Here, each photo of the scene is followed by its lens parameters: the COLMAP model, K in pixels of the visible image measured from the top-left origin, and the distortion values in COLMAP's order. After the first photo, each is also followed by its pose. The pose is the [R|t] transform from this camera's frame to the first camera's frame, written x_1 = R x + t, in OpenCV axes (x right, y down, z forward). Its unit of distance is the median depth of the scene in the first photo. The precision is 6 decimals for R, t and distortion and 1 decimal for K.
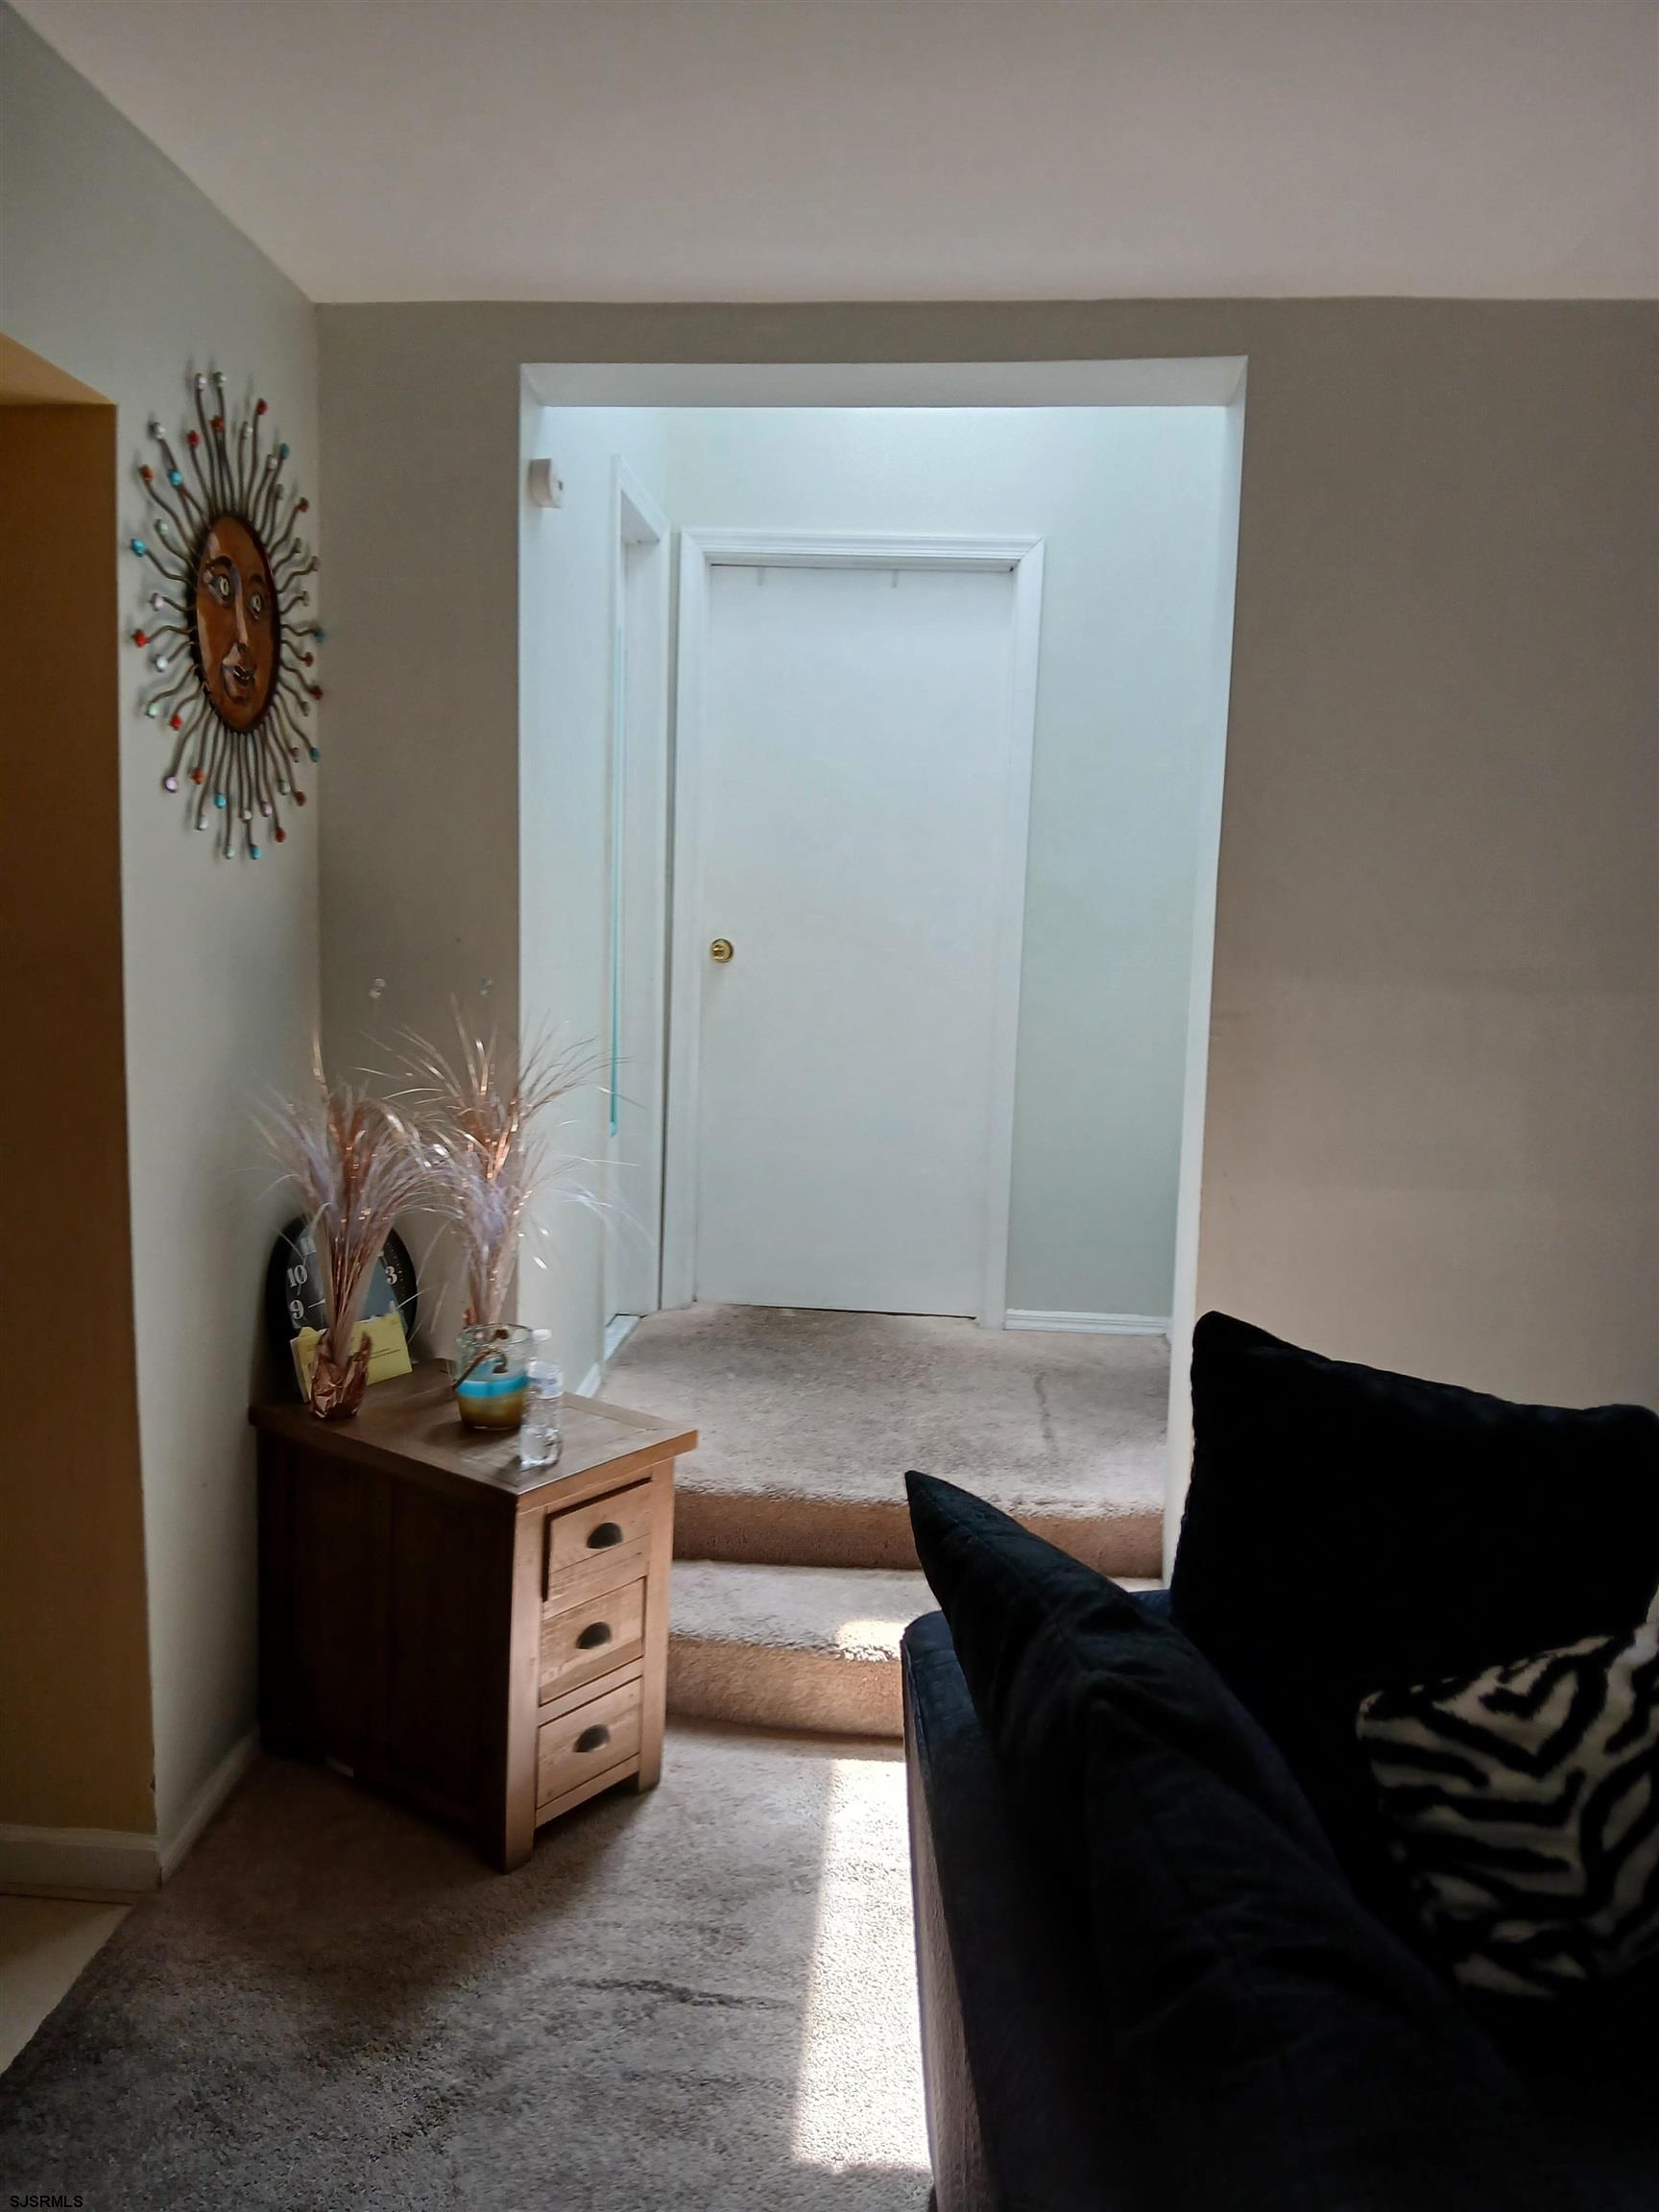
lens RADIAL K [[1712.3, 0, 829.5], [0, 1712.3, 1106.0], [0, 0, 1]] dist [0.007660, -0.058024]
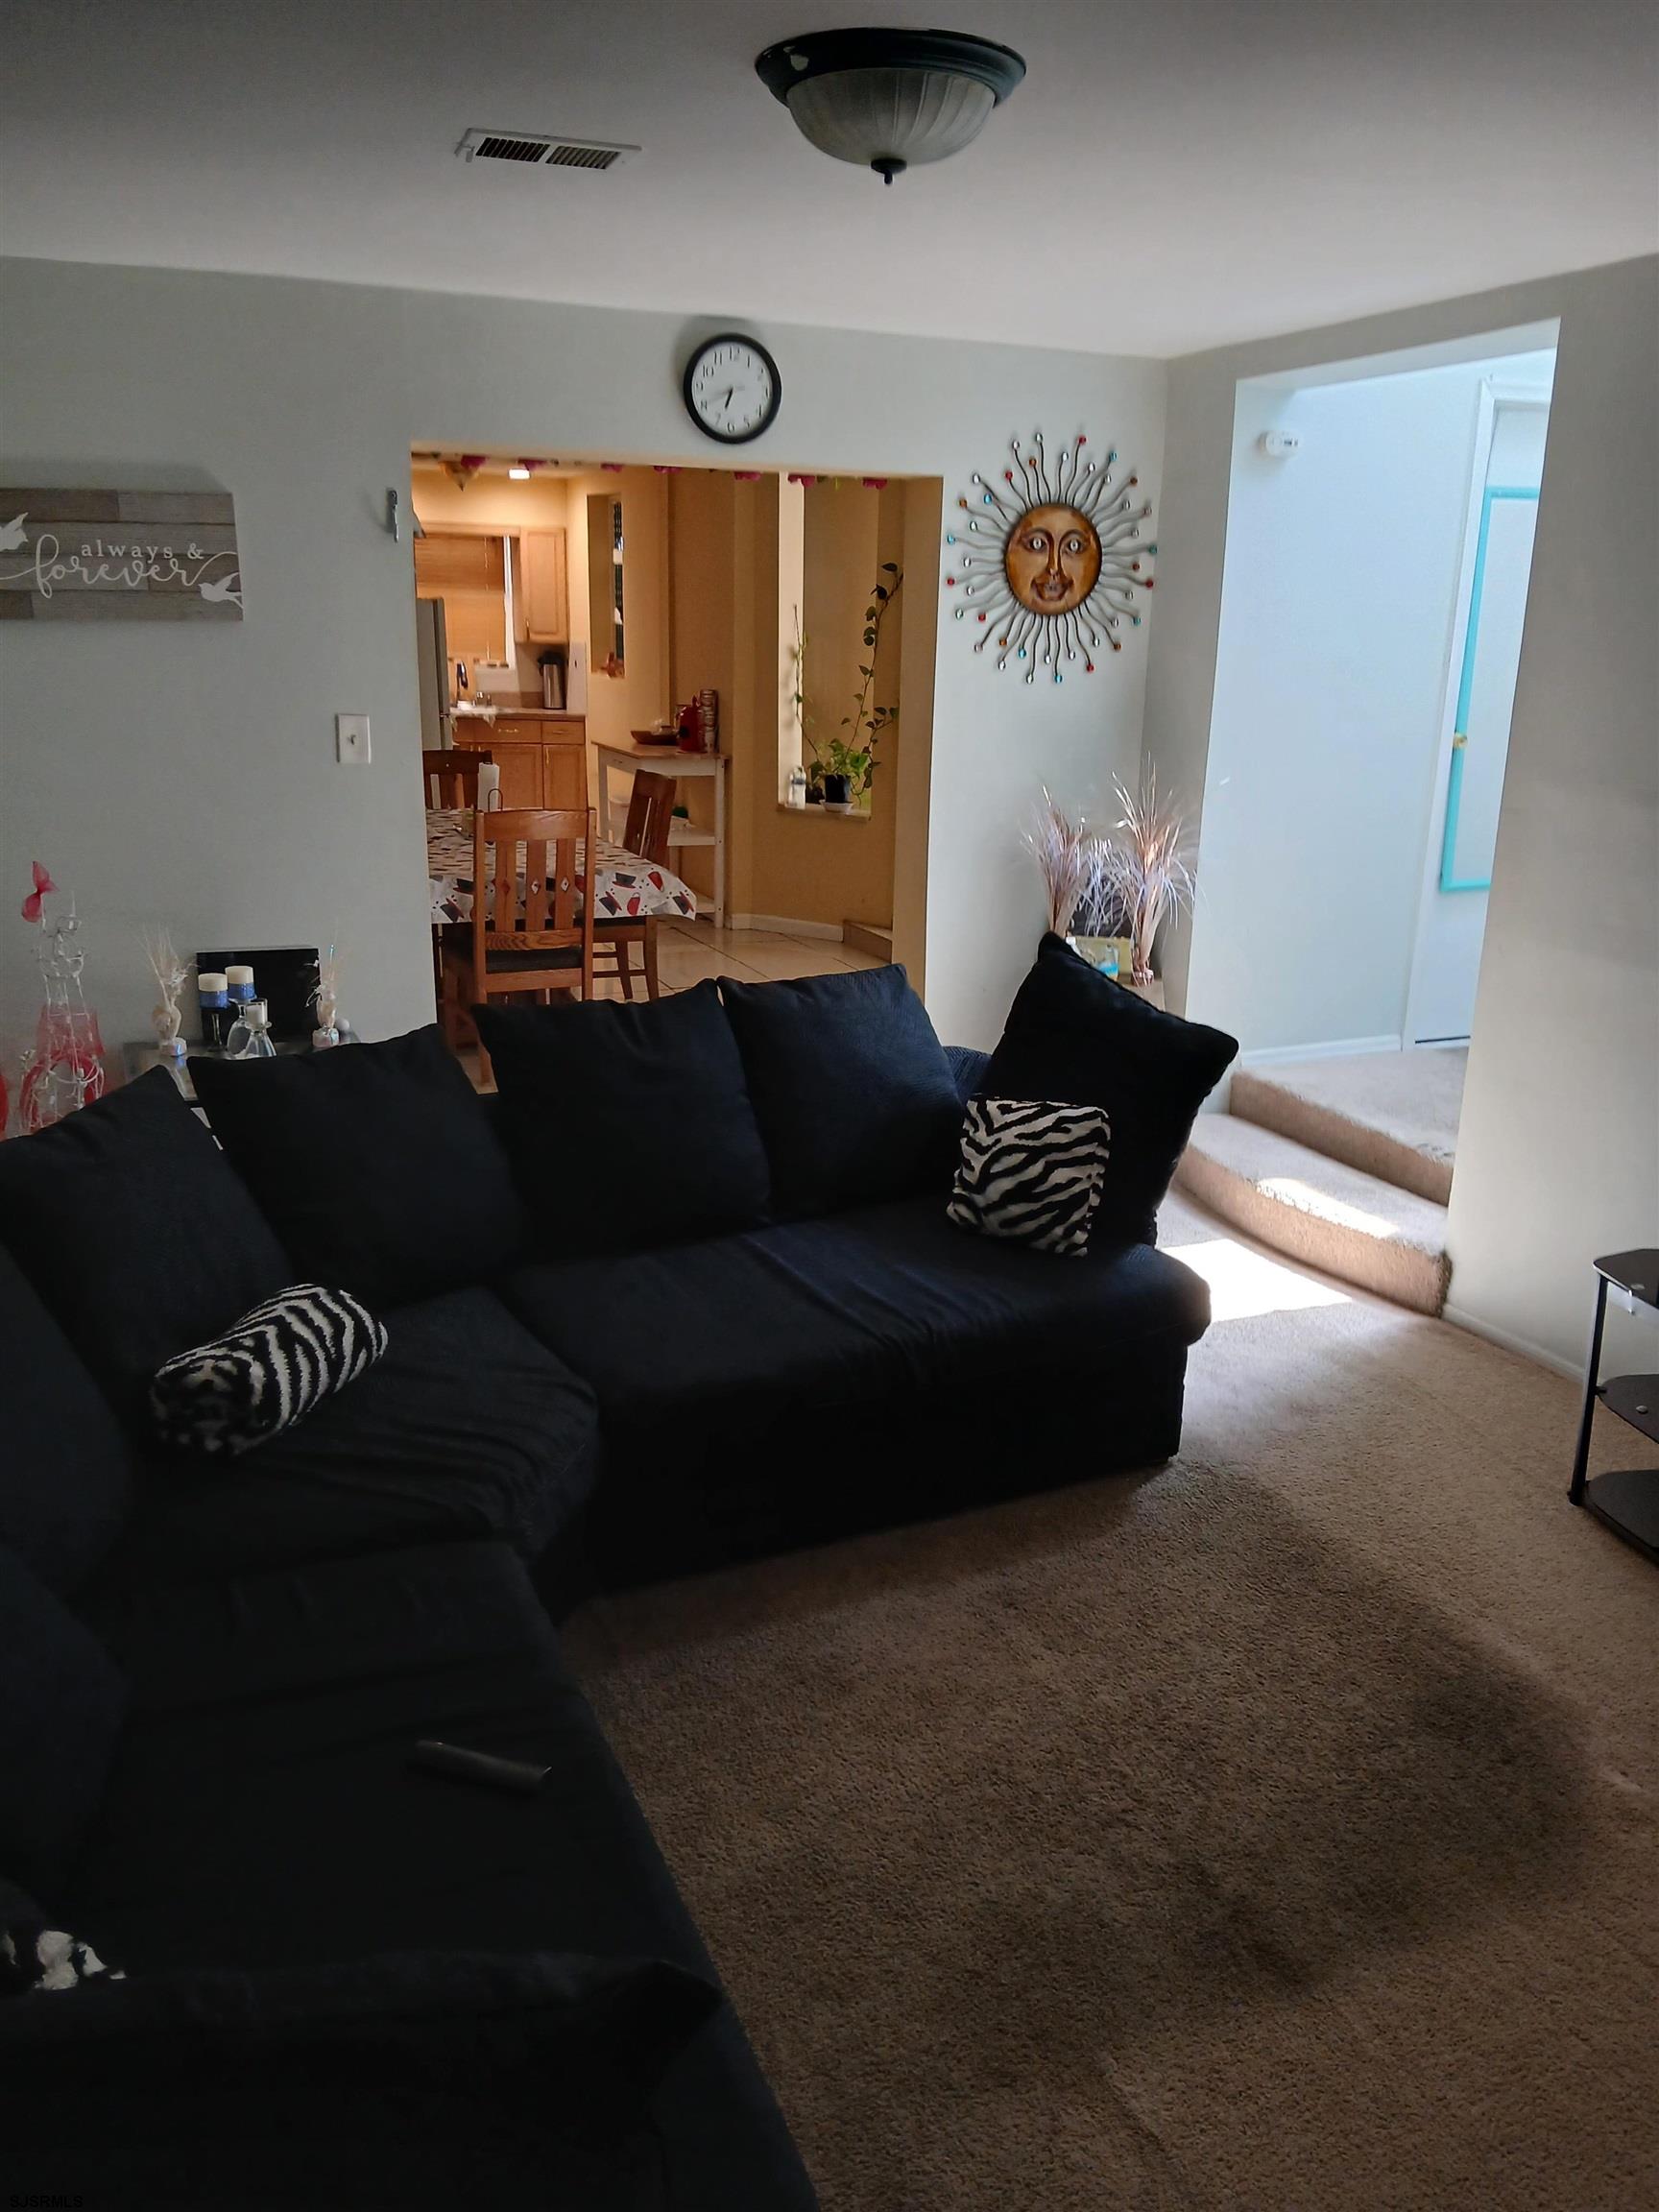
lens RADIAL K [[1712.3, 0, 829.5], [0, 1712.3, 1106.0], [0, 0, 1]] dist [0.007660, -0.058024]
pose [[0.449457, 0.236472, -0.861434, 1.514768], [-0.115761, 0.971613, 0.206319, -0.053779], [0.885770, 0.006989, 0.464073, -0.146050]]
